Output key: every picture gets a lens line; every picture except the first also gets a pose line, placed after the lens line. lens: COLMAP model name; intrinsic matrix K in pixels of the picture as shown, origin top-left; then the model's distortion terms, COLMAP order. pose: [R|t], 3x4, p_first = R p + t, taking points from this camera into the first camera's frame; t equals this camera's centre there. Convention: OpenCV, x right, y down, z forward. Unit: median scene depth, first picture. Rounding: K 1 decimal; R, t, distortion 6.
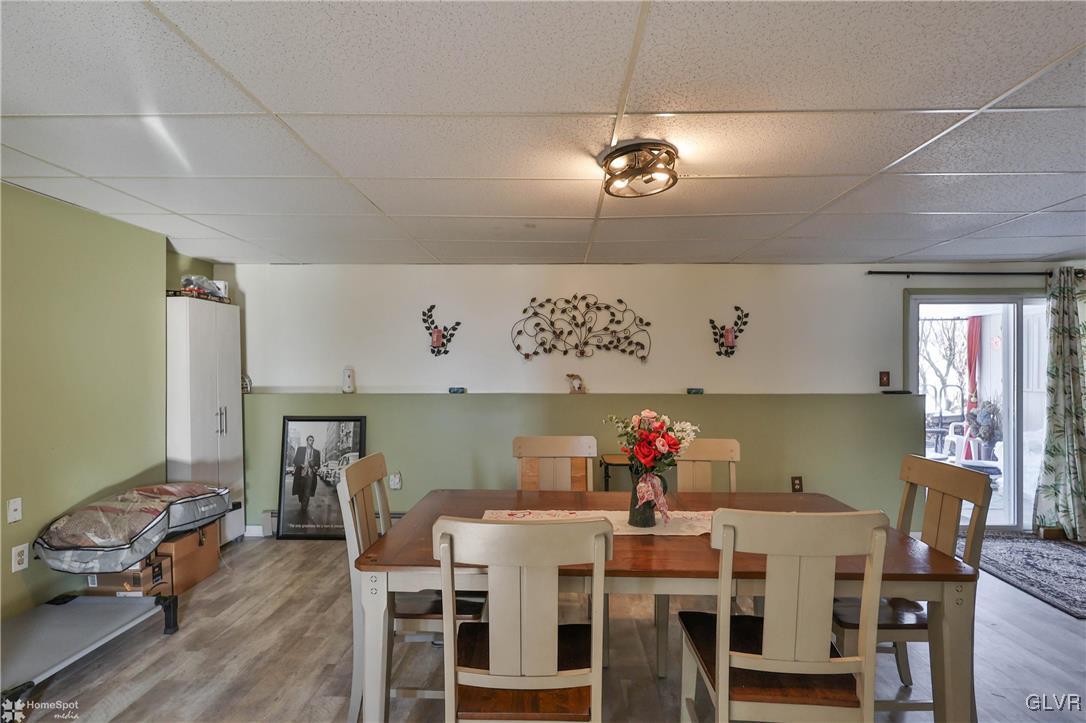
lens RADIAL K [[539.4, 0, 536.8], [0, 539.4, 368.4], [0, 0, 1]] dist [0.002446, -0.001016]
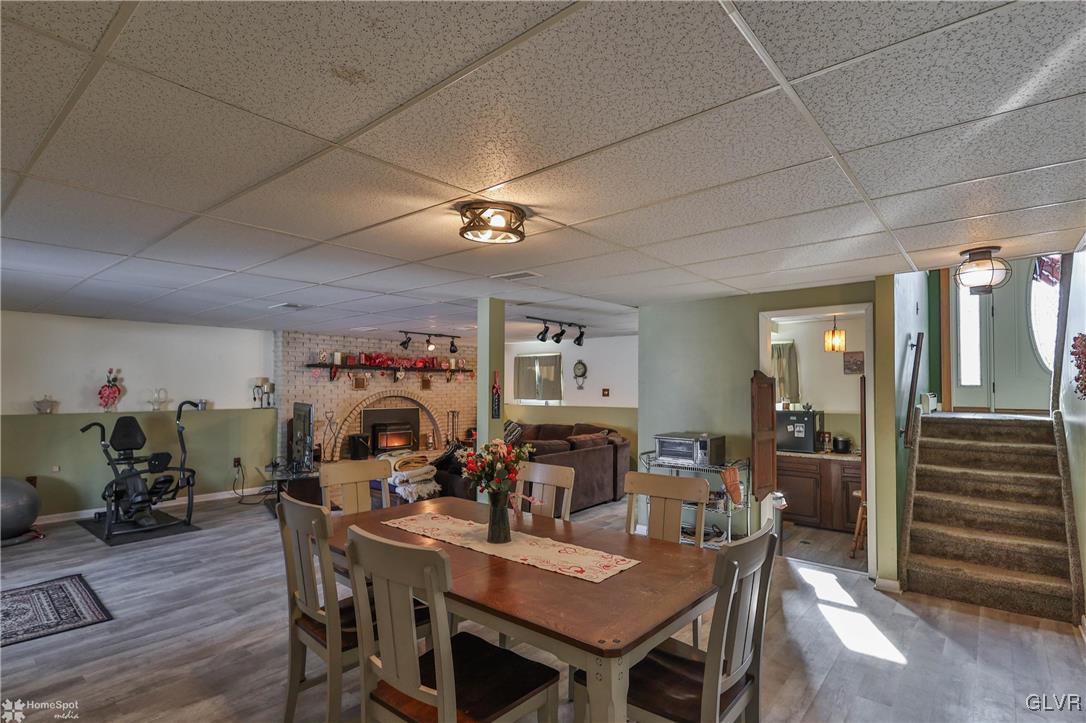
lens RADIAL K [[577.0, 0, 536.9], [0, 577.0, 365.5], [0, 0, 1]] dist [-0.001725, 0.000118]
pose [[-0.773761, 0.023133, 0.633055, -0.311406], [-0.001847, 0.999246, -0.038771, -0.016264], [-0.633475, -0.031169, -0.773135, 0.936680]]
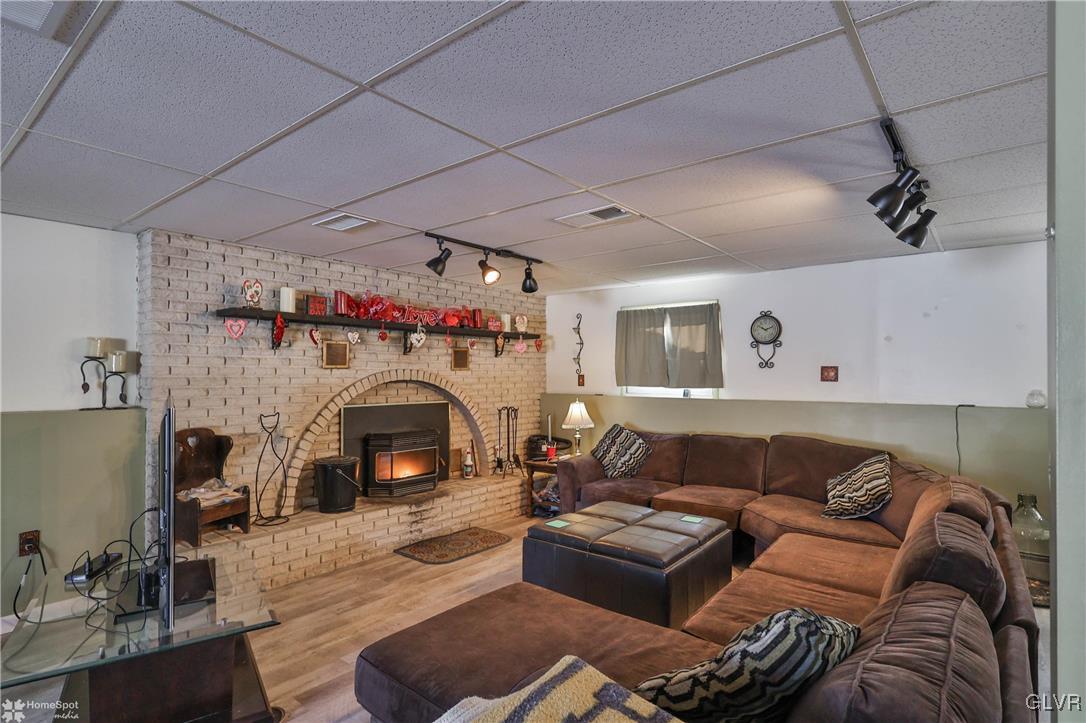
lens RADIAL K [[539.4, 0, 538.6], [0, 539.4, 370.3], [0, 0, 1]] dist [0.002446, -0.001016]
pose [[-0.803919, 0.001933, 0.594736, 0.547948], [-0.002481, 0.999975, -0.006604, -0.000113], [-0.594734, -0.006784, -0.803894, 0.352243]]
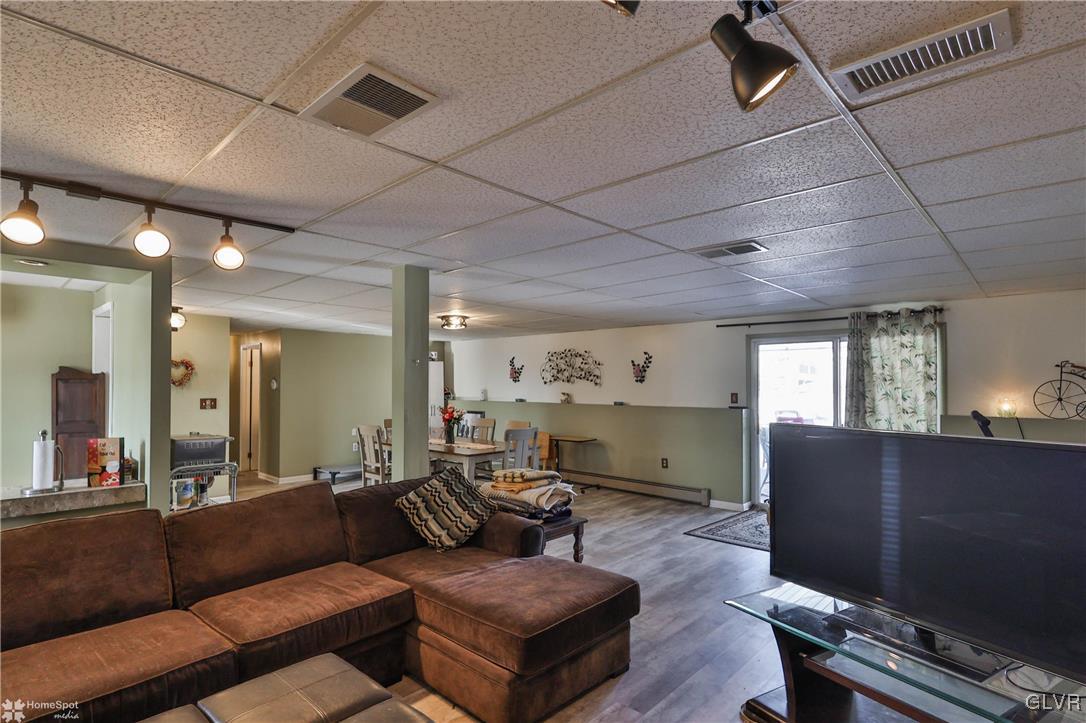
lens RADIAL K [[539.4, 0, 546.6], [0, 539.4, 368.2], [0, 0, 1]] dist [0.002446, -0.001016]
pose [[0.755250, -0.018661, -0.655171, 1.236932], [-0.002968, 0.999487, -0.031890, -0.013220], [0.655430, 0.026030, 0.754807, -0.429320]]
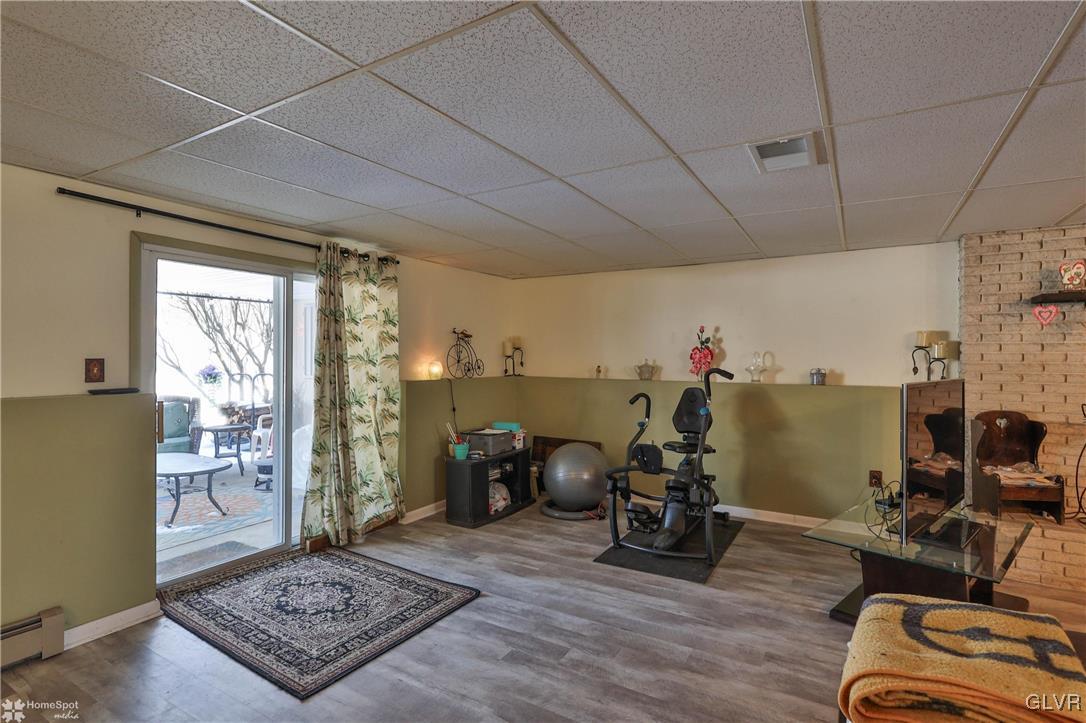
lens RADIAL K [[539.4, 0, 546.2], [0, 539.4, 358.6], [0, 0, 1]] dist [0.002446, -0.001016]
pose [[0.479181, 0.001561, 0.877714, 0.354547], [-0.006203, 0.999979, 0.001608, 0.001721], [-0.877694, -0.006215, 0.479181, 0.251375]]
